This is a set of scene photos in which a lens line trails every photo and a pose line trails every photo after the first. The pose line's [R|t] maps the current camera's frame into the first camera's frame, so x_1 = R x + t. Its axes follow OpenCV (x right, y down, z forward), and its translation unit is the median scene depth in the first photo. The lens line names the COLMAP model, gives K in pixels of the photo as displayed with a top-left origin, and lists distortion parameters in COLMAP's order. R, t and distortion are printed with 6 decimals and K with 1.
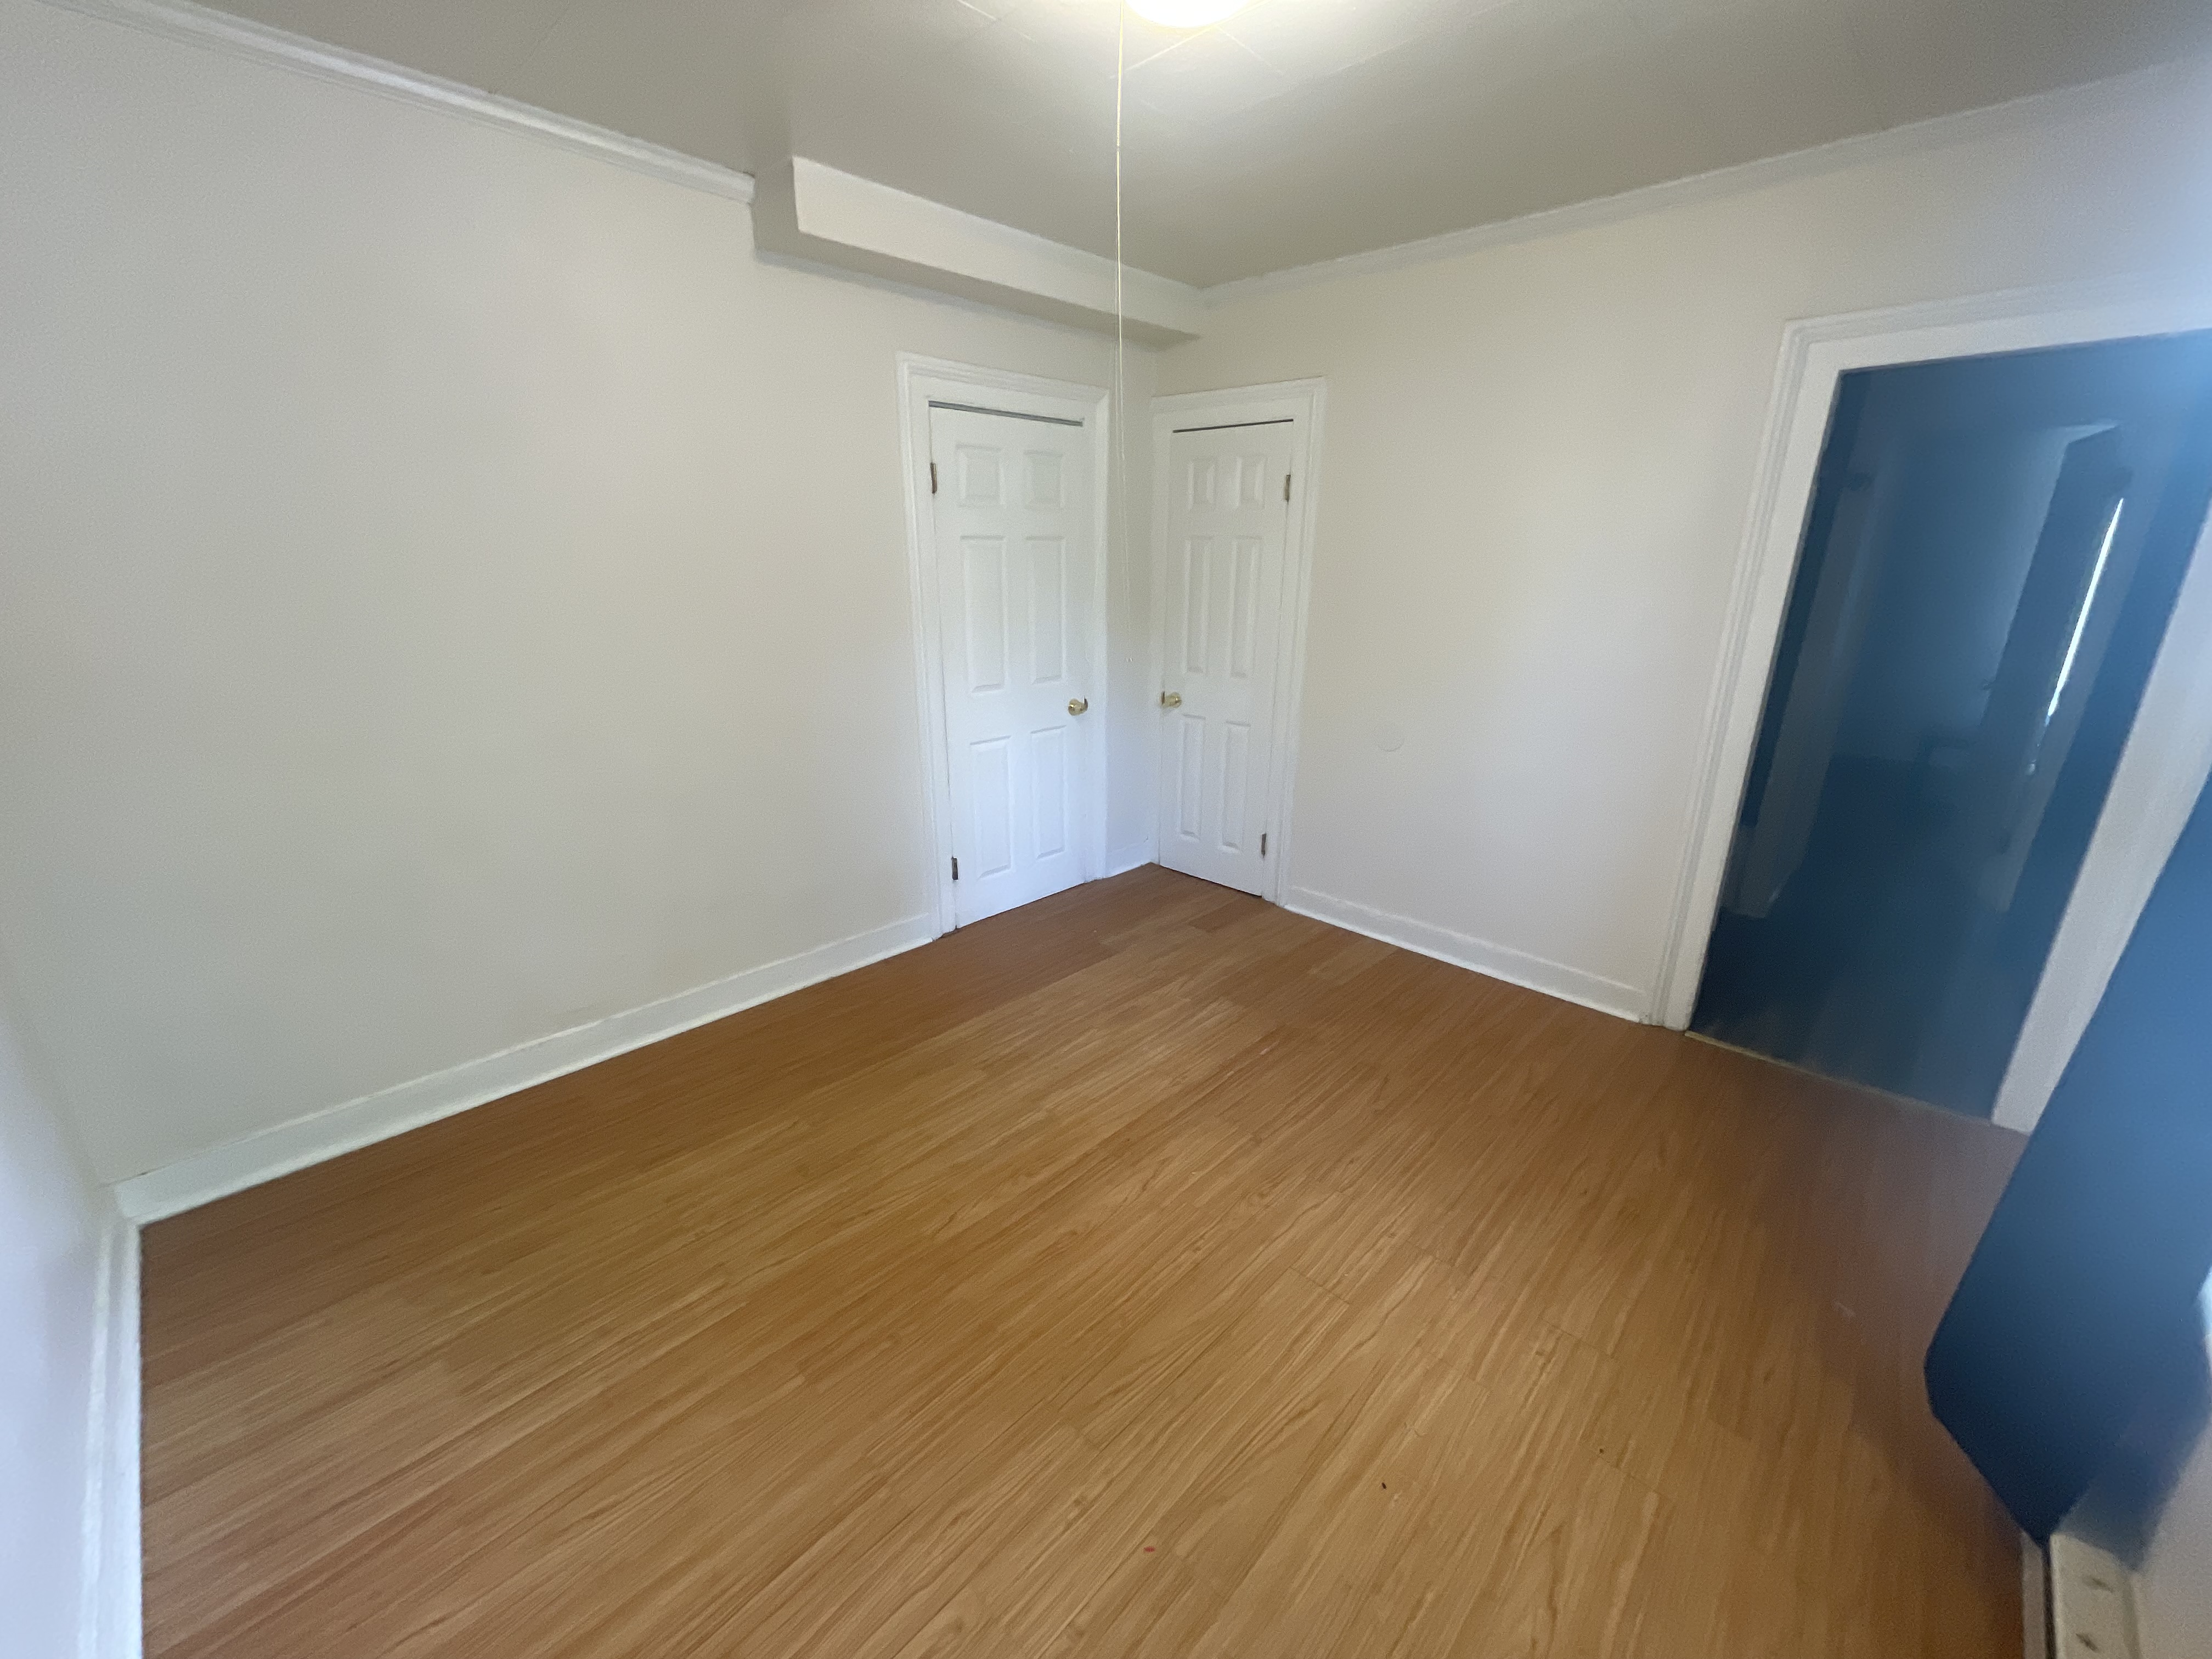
lens RADIAL K [[892.0, 0, 1106.1], [0, 892.0, 826.3], [0, 0, 1]] dist [0.008914, -0.000233]
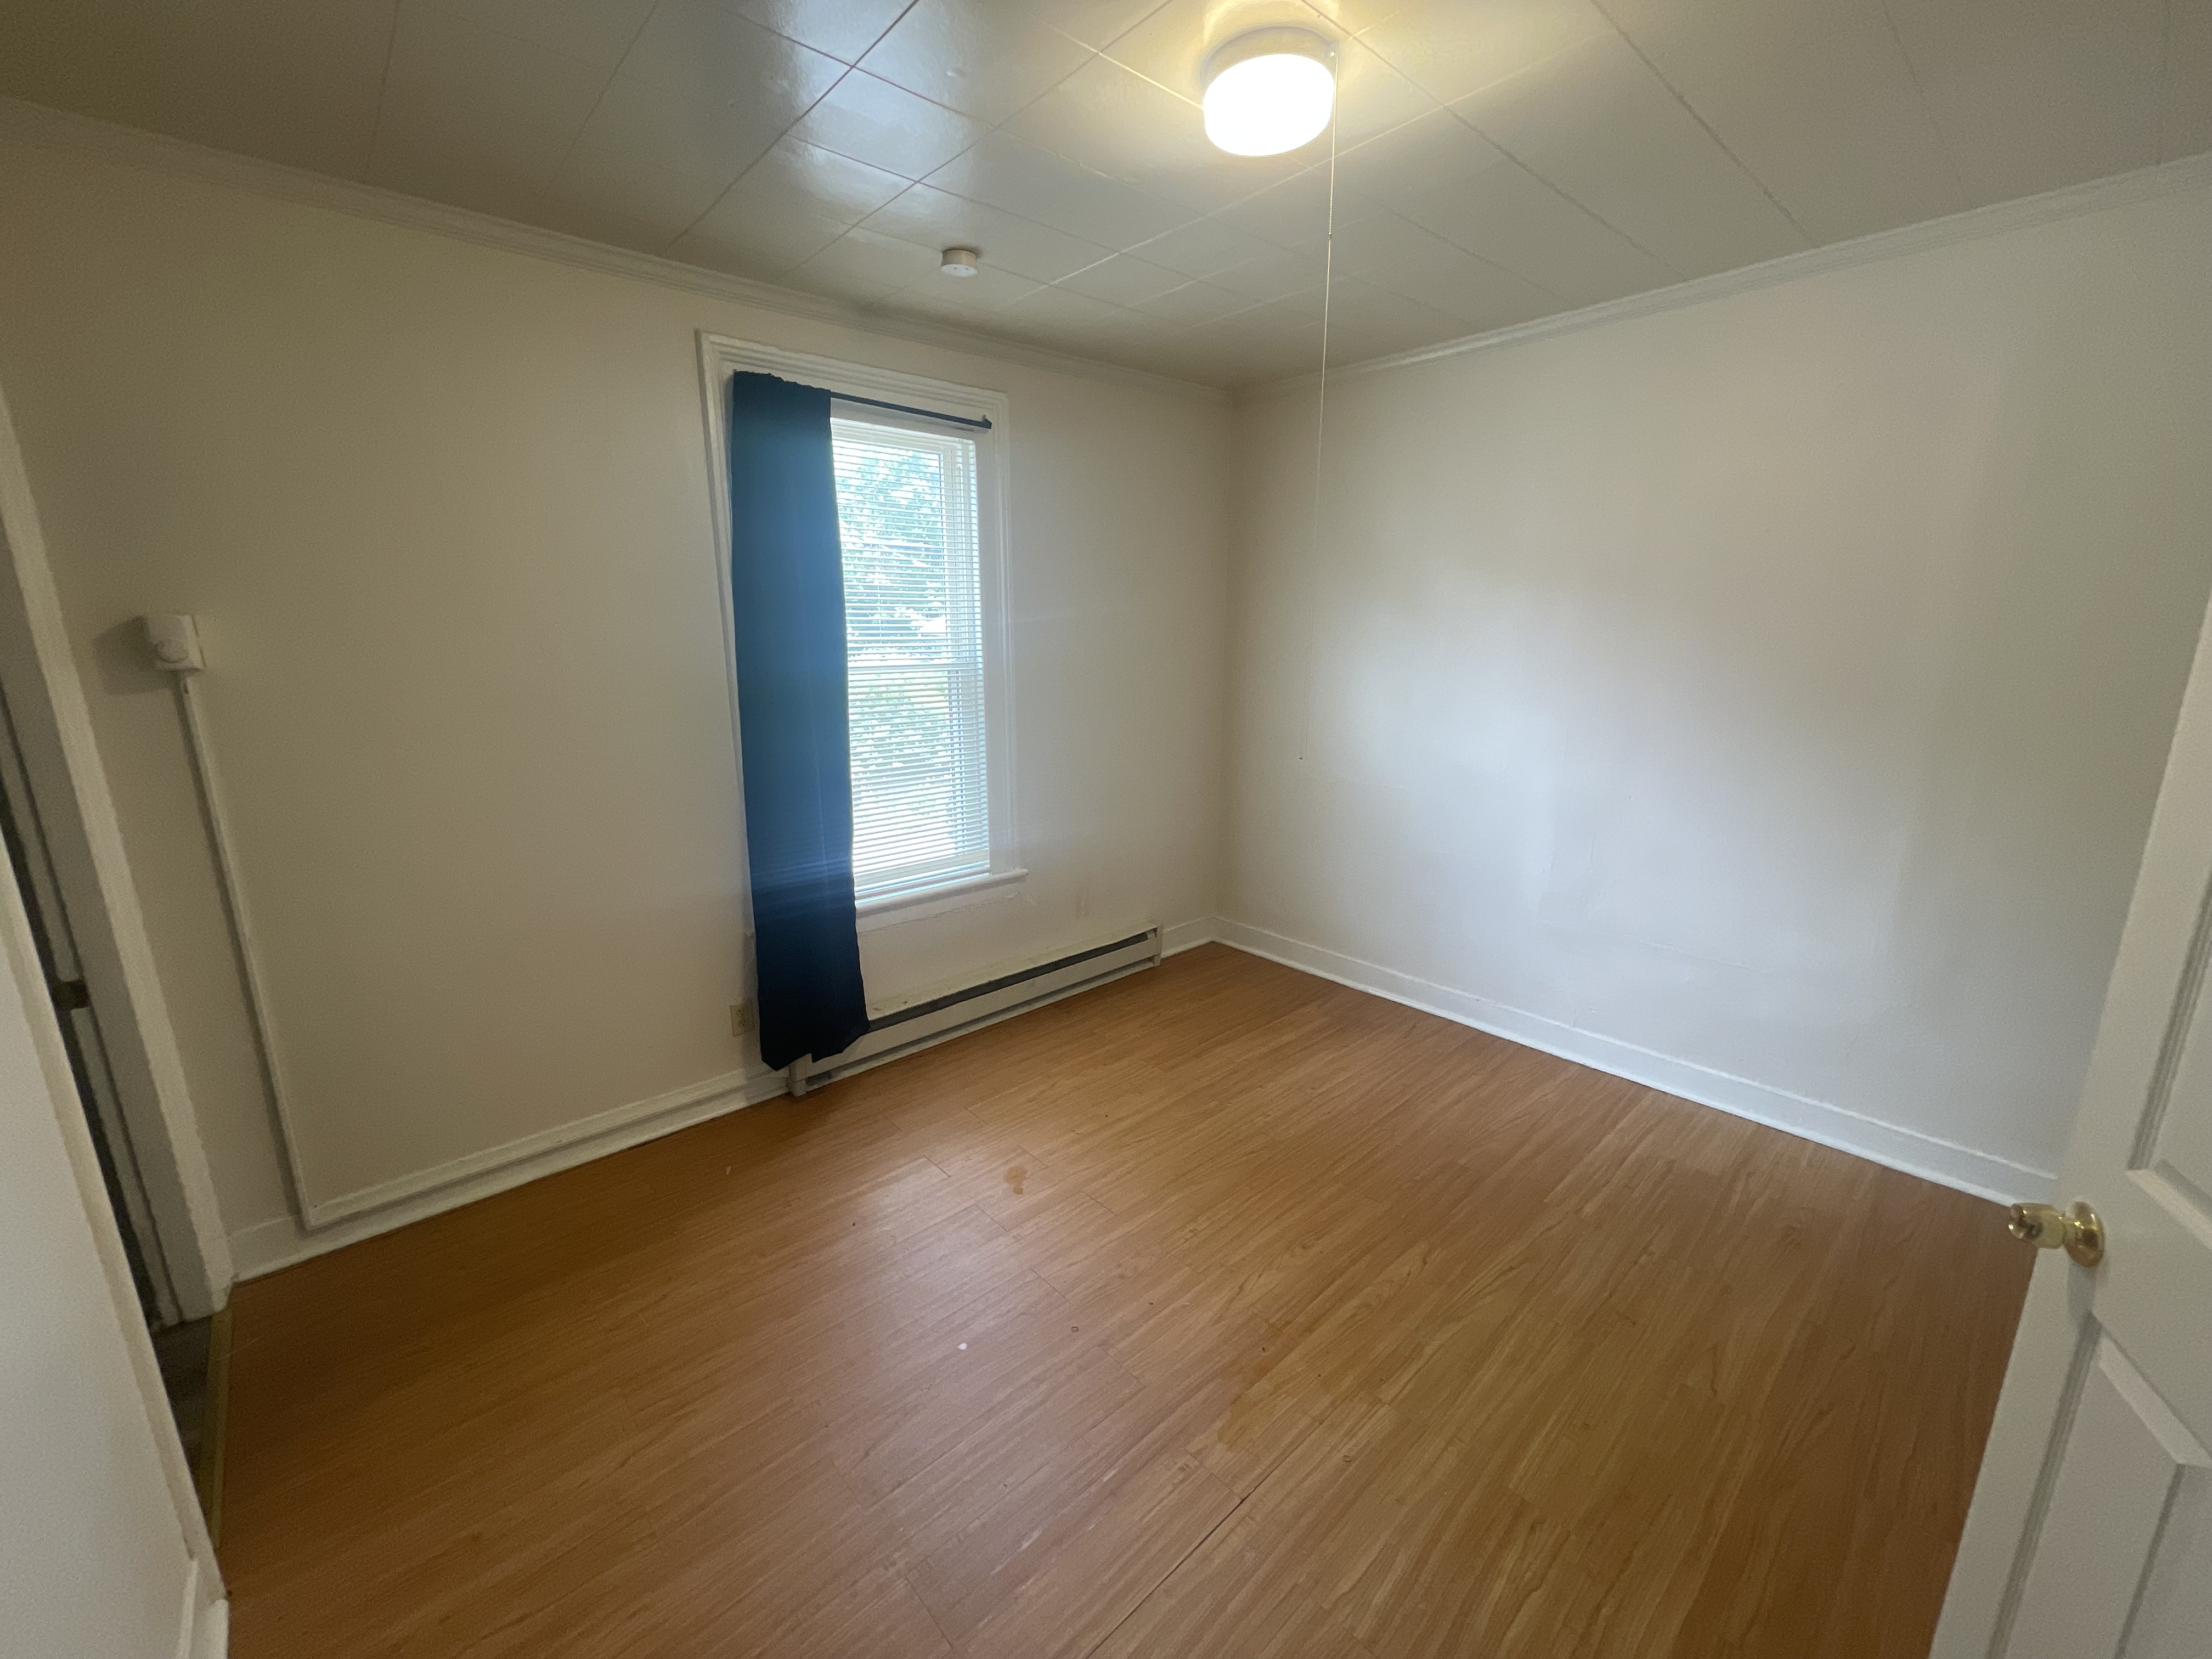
lens RADIAL K [[892.0, 0, 1106.2], [0, 892.0, 826.6], [0, 0, 1]] dist [0.008914, -0.000233]
pose [[-0.997341, -0.023722, 0.068911, 0.138620], [0.015317, 0.856198, 0.516421, -0.542259], [-0.071252, 0.516103, -0.853558, 1.646652]]
